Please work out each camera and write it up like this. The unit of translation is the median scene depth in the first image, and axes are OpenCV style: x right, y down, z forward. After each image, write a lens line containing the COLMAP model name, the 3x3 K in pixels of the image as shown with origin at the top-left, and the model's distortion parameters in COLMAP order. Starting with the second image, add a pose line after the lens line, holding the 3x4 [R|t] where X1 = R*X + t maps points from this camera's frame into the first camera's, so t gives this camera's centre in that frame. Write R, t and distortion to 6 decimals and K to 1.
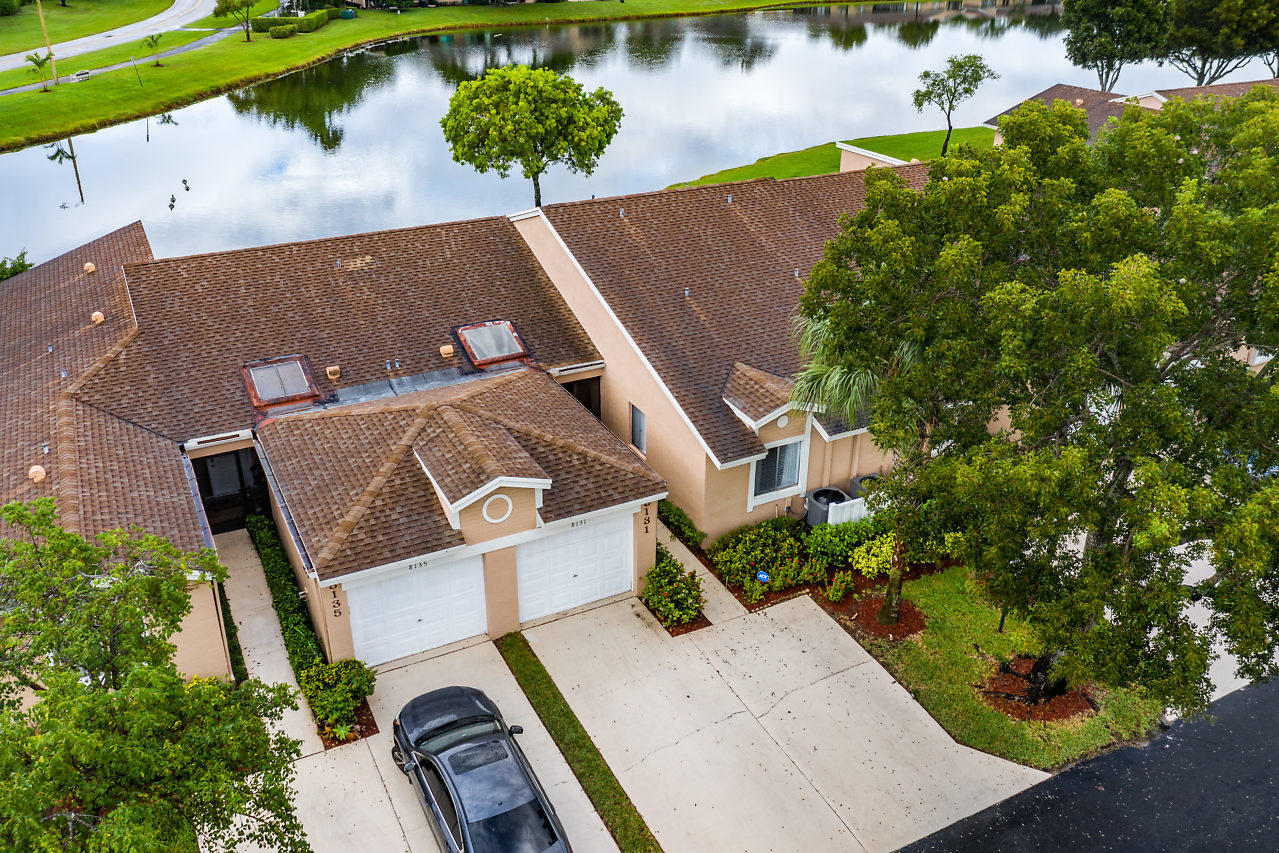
lens RADIAL K [[1045.7, 0, 649.8], [0, 1045.7, 425.4], [0, 0, 1]] dist [-0.016003, -0.004808]
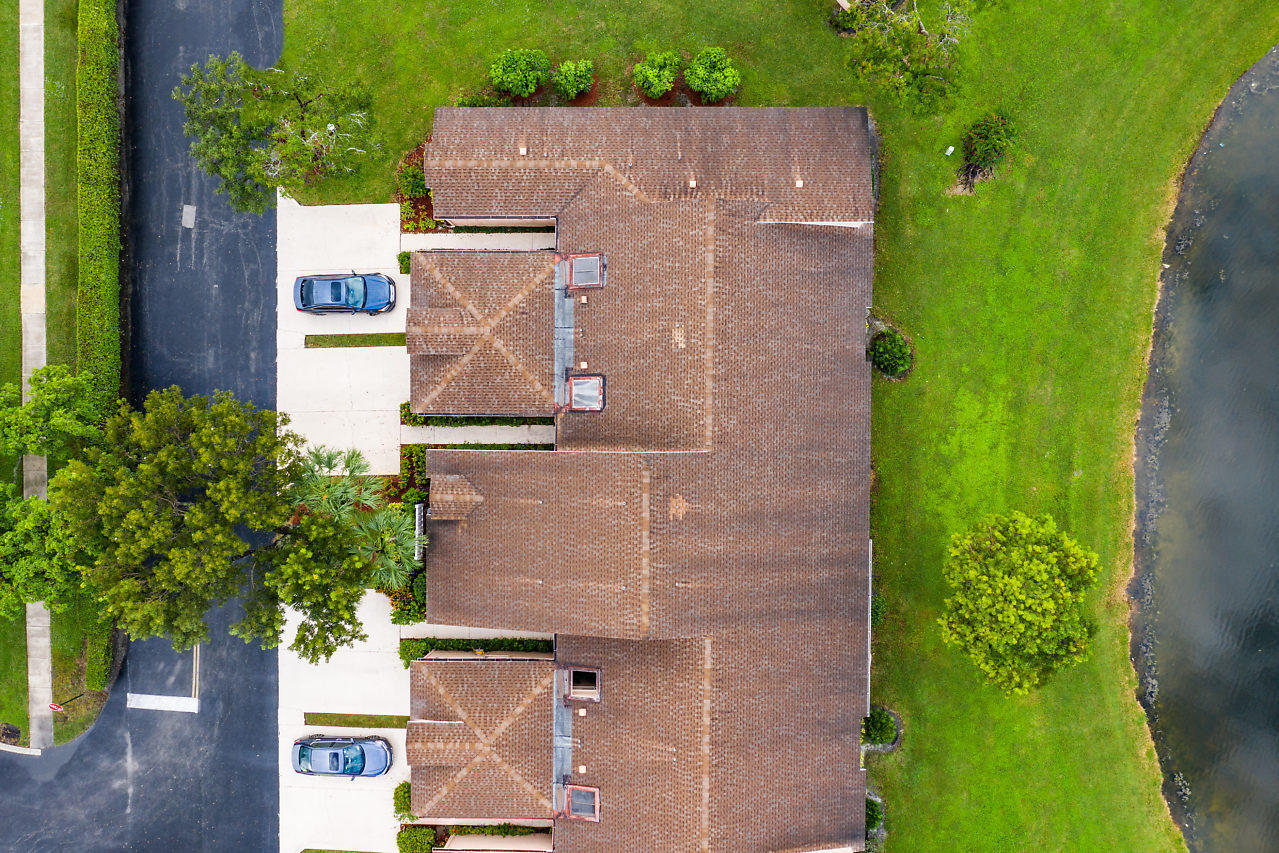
lens RADIAL K [[1045.7, 0, 649.8], [0, 1045.7, 425.4], [0, 0, 1]] dist [-0.016003, -0.004808]
pose [[-0.465494, 0.885018, 0.007581, -0.178108], [-0.387203, -0.211345, 0.897445, -1.784207], [0.795857, 0.414820, 0.441062, 0.380689]]
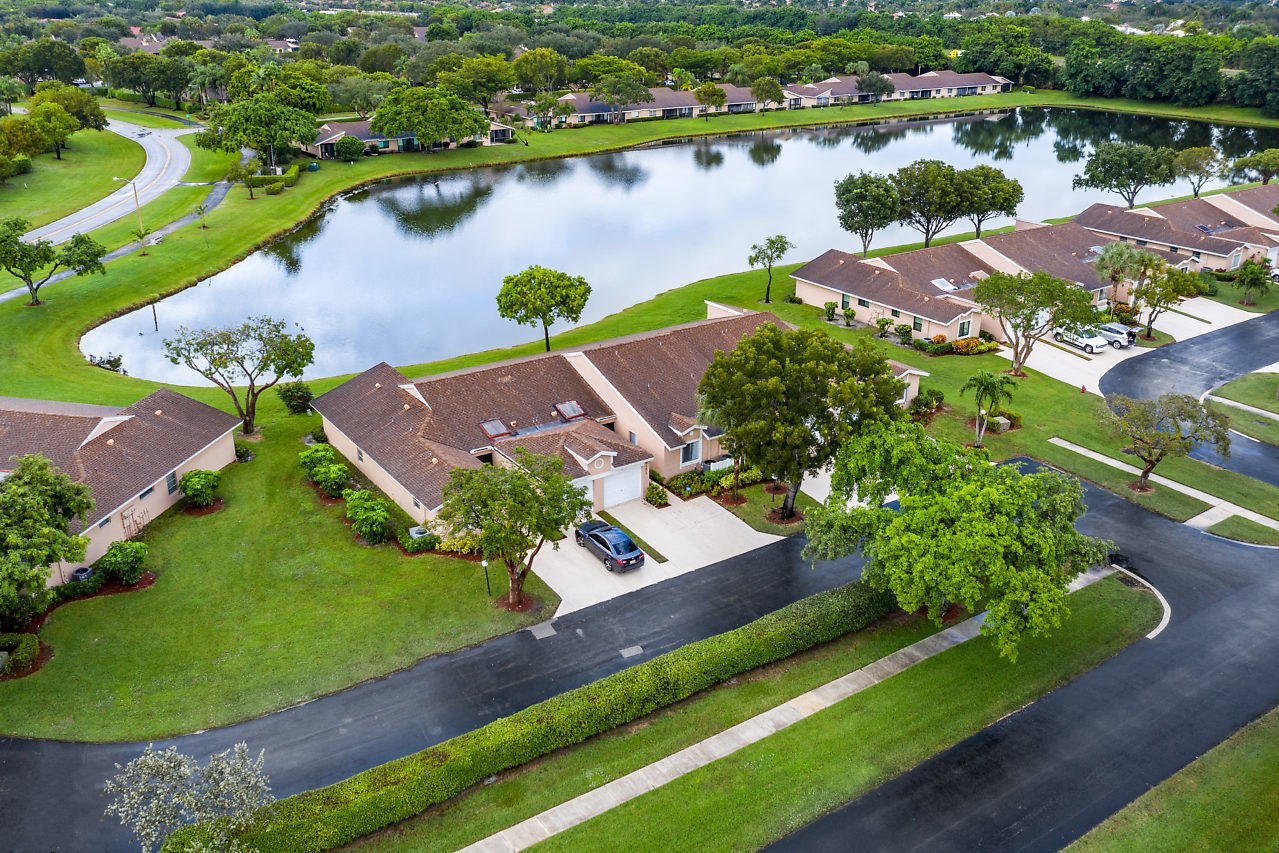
lens RADIAL K [[1045.7, 0, 649.8], [0, 1045.7, 425.4], [0, 0, 1]] dist [-0.016003, -0.004808]
pose [[0.992434, -0.048441, 0.112816, -0.261931], [0.056615, 0.995910, -0.070417, 0.149238], [-0.108944, 0.076272, 0.991117, -1.535565]]
